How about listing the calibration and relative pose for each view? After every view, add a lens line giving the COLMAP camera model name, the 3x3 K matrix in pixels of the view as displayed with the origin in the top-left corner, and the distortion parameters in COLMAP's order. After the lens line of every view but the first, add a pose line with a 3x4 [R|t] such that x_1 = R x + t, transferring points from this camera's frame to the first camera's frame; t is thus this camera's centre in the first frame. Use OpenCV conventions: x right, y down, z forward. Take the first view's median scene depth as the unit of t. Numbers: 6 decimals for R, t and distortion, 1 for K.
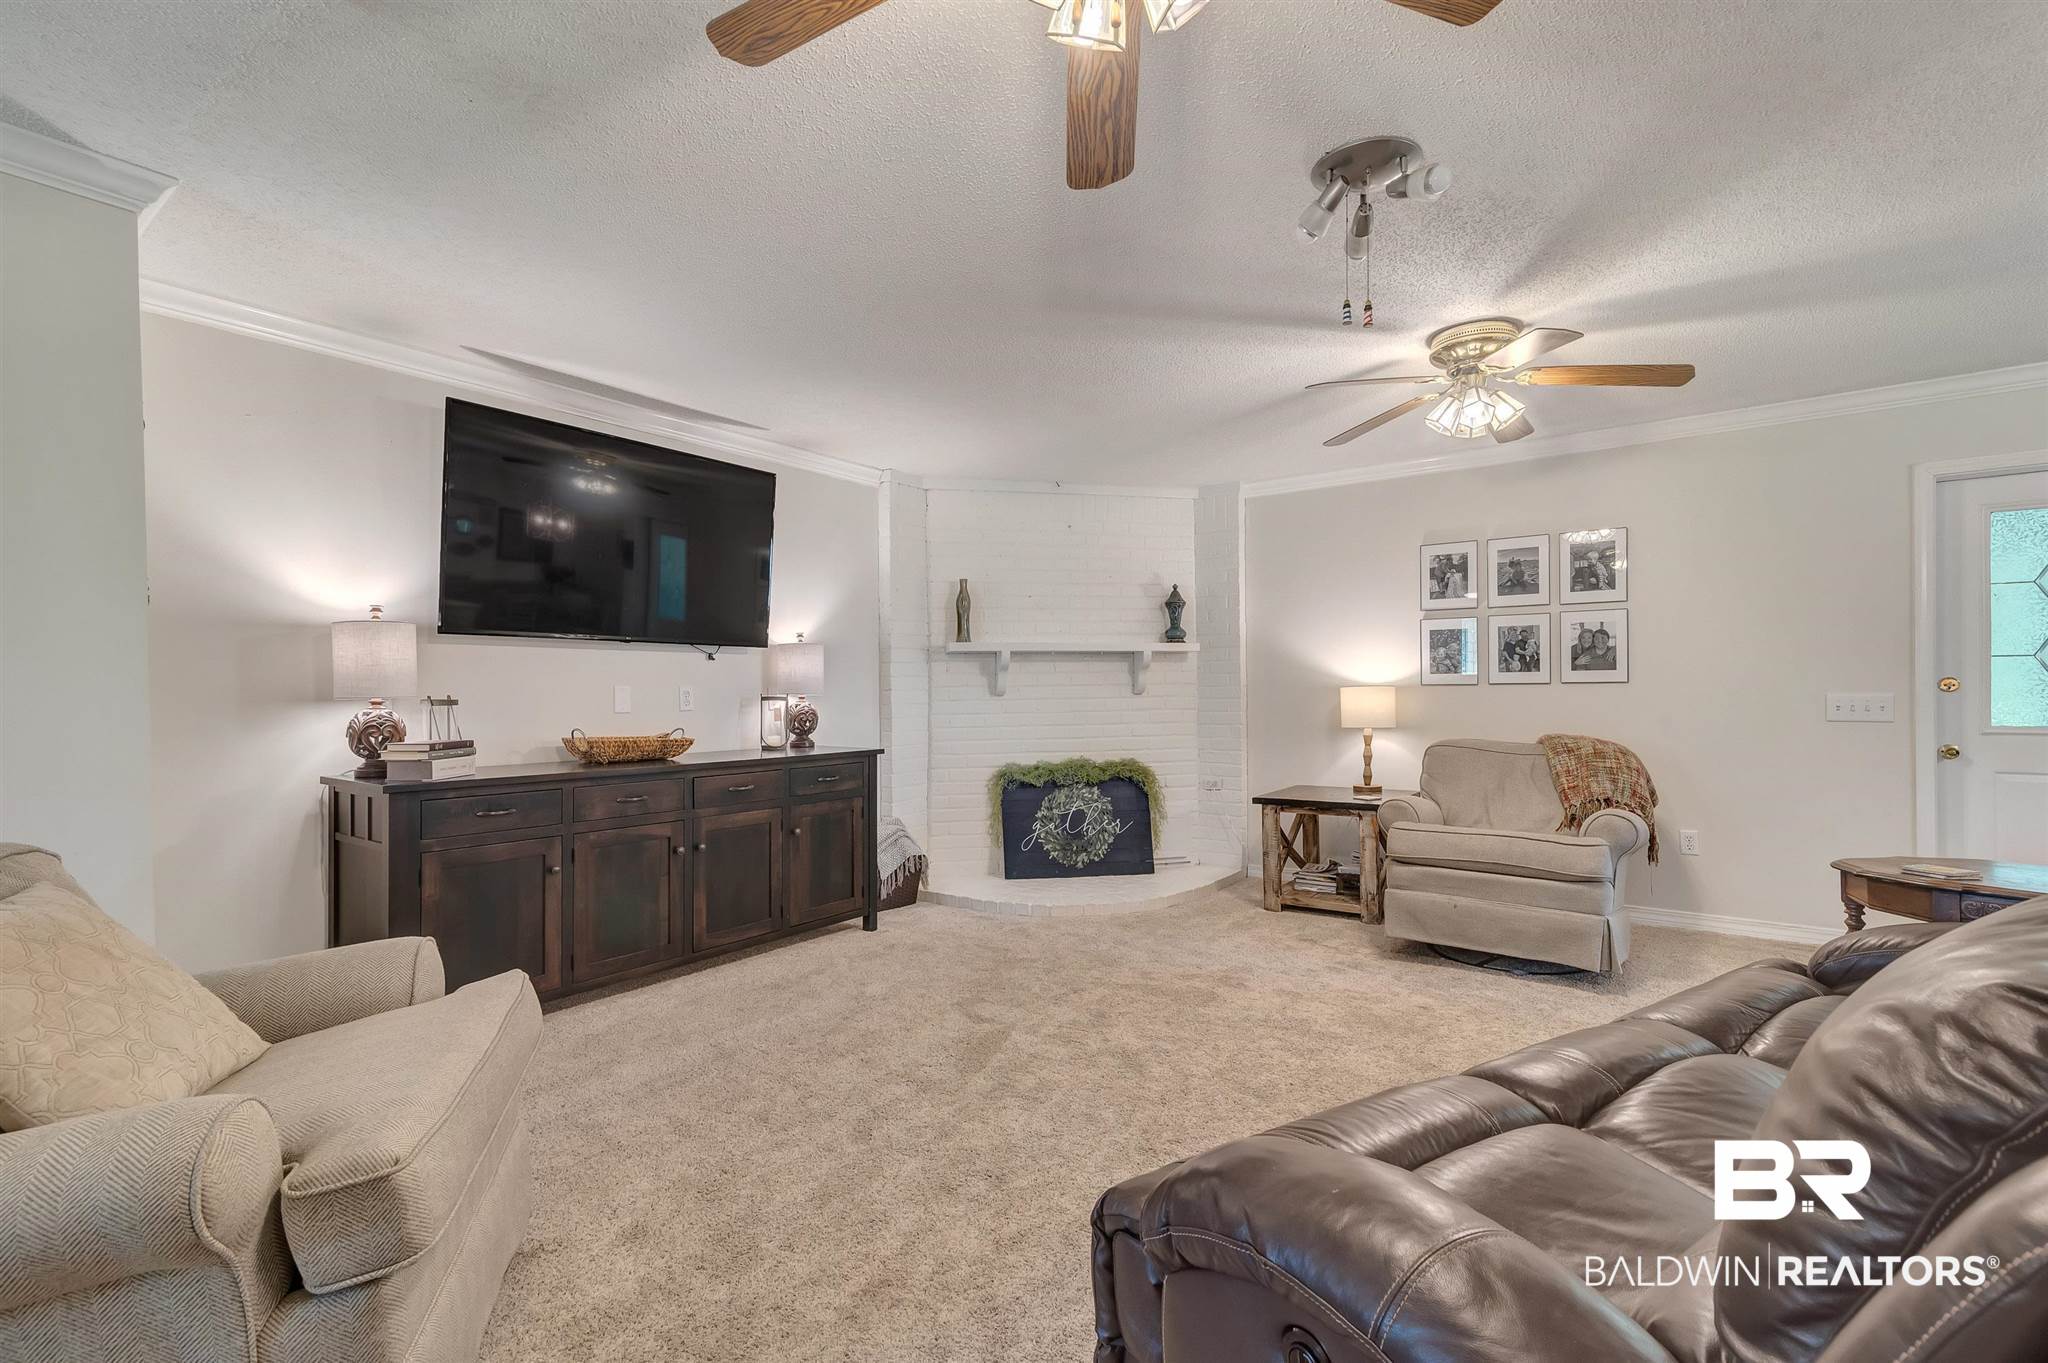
lens RADIAL K [[927.9, 0, 1011.9], [0, 927.9, 686.9], [0, 0, 1]] dist [0.018394, -0.000766]
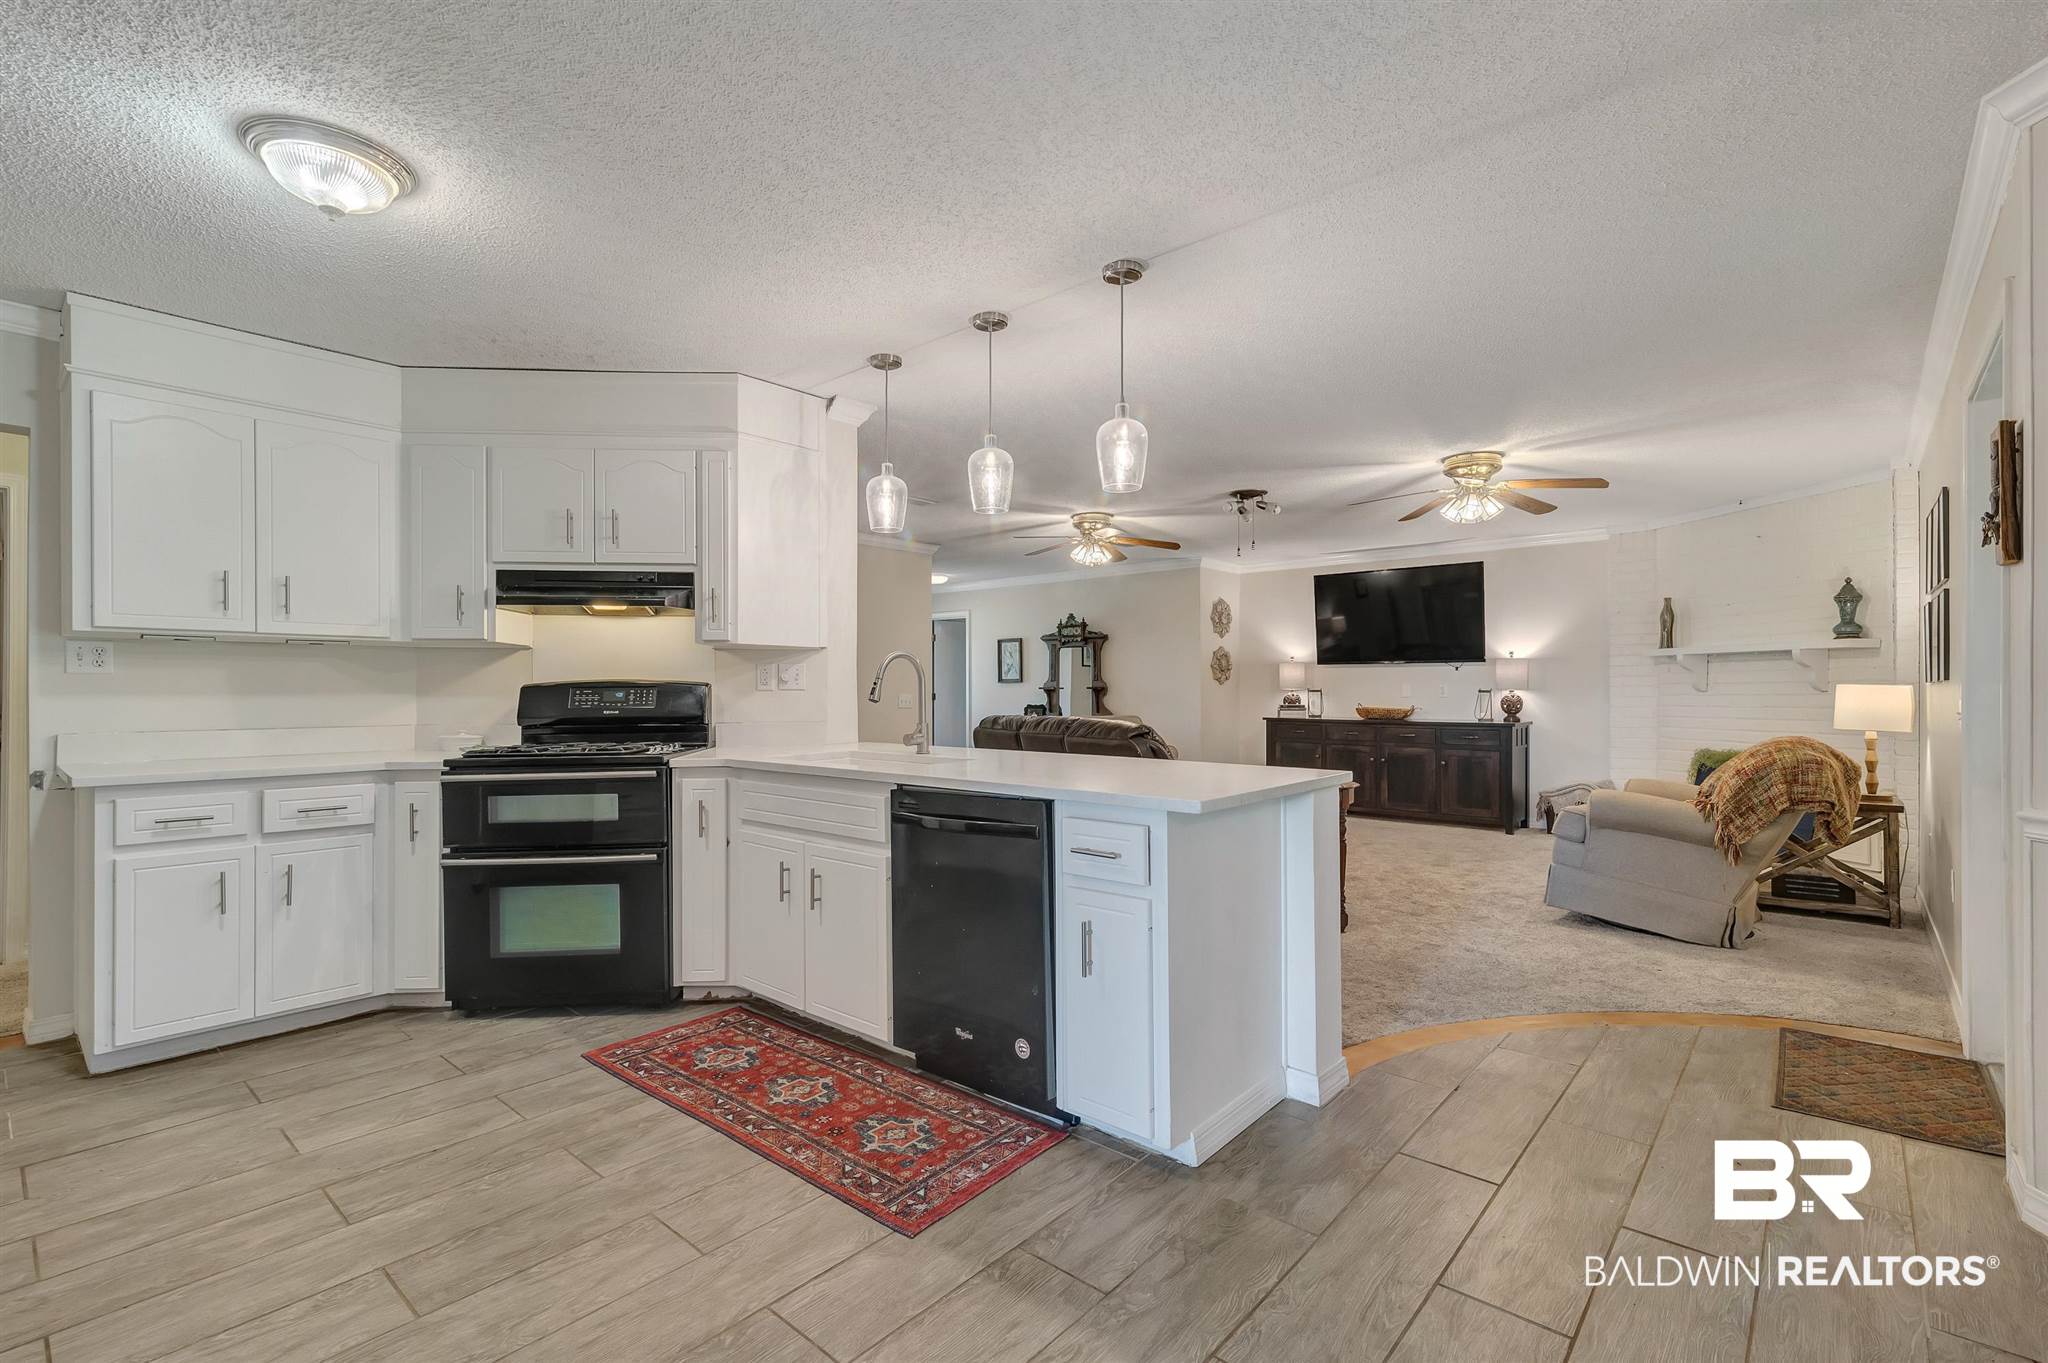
lens RADIAL K [[927.9, 0, 1014.4], [0, 927.9, 682.6], [0, 0, 1]] dist [0.018394, -0.000766]
pose [[-0.090073, -0.000351, -0.995935, 1.283296], [0.004532, 0.999989, -0.000763, -0.005021], [0.995925, -0.004582, -0.090070, 0.240431]]
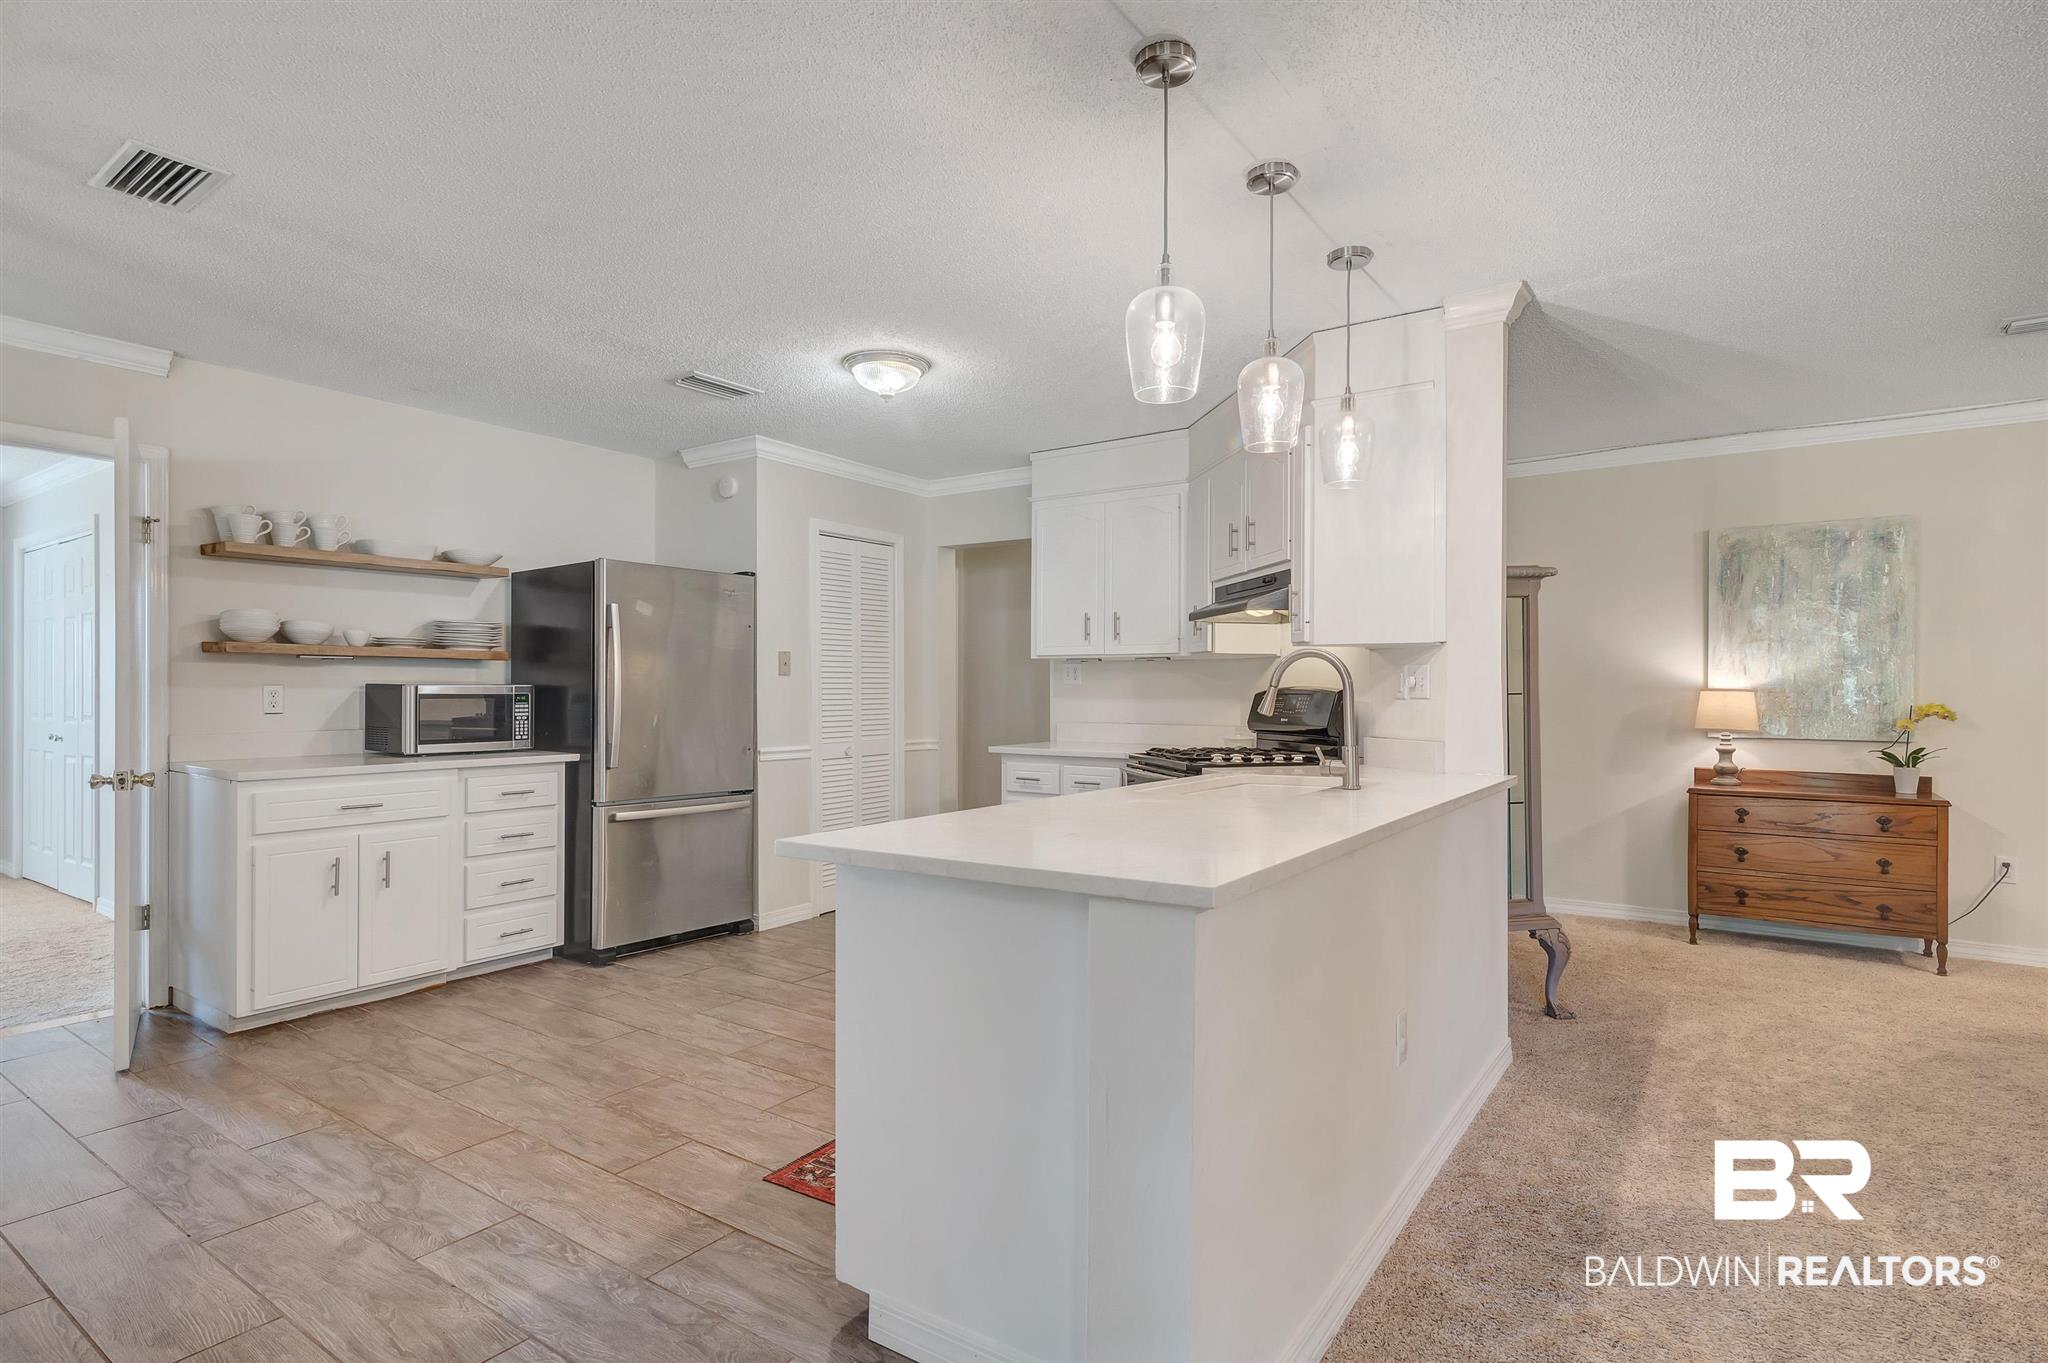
lens RADIAL K [[1019.0, 0, 1018.2], [0, 1019.0, 688.0], [0, 0, 1]] dist [0.007827, 0.000249]
pose [[-0.999491, 0.007981, -0.030872, 0.823625], [0.008129, 0.999956, -0.004683, -0.005580], [0.030834, -0.004931, -0.999512, 0.626577]]
